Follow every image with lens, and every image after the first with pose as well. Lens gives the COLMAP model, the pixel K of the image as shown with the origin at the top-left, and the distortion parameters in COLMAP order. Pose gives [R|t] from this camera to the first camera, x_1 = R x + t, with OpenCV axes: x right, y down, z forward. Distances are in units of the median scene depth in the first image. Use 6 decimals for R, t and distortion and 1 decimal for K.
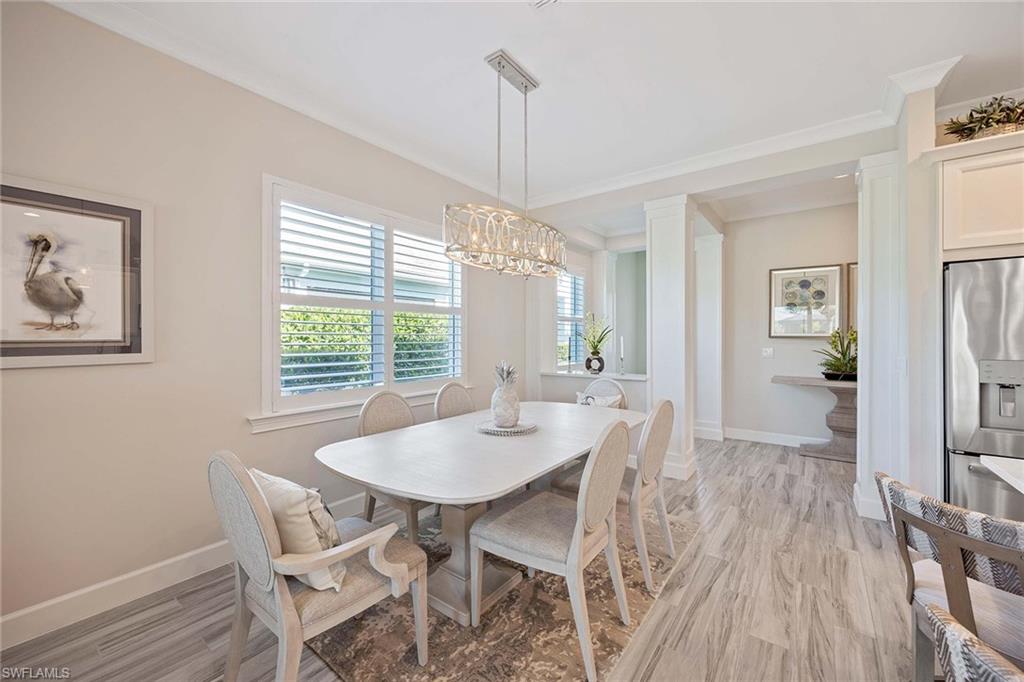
lens RADIAL K [[398.1, 0, 512.8], [0, 398.1, 336.0], [0, 0, 1]] dist [-0.002855, -0.000181]
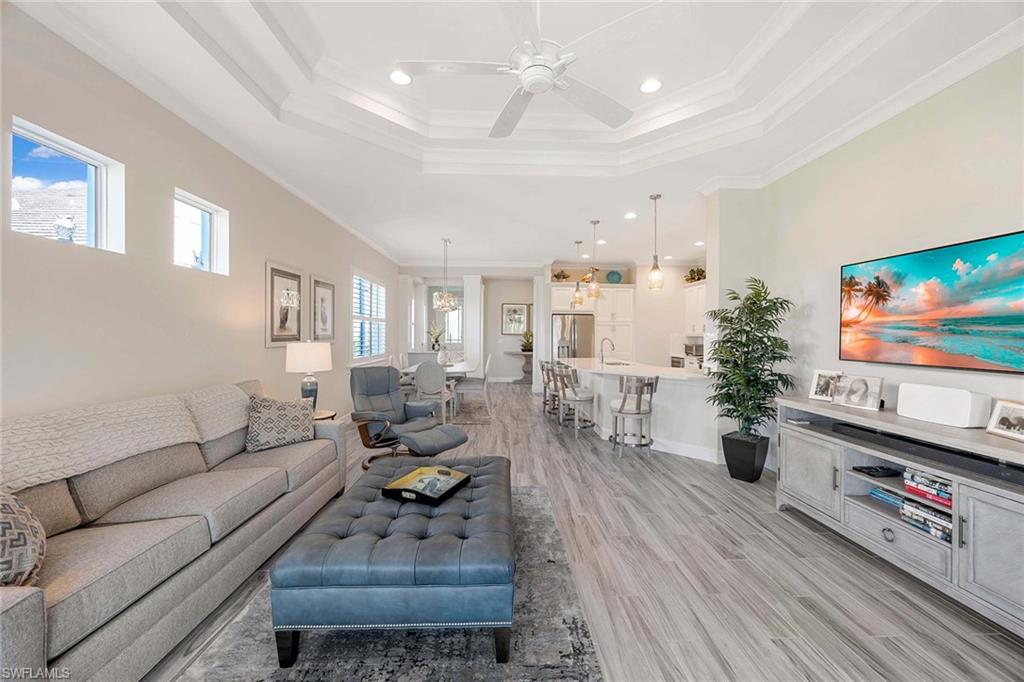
lens RADIAL K [[389.7, 0, 514.5], [0, 389.7, 330.4], [0, 0, 1]] dist [-0.001530, -0.000315]
pose [[0.774773, 0.010981, 0.632144, -0.765163], [-0.008228, 0.999940, -0.007286, -0.003026], [-0.632186, 0.000444, 0.774817, -0.824658]]
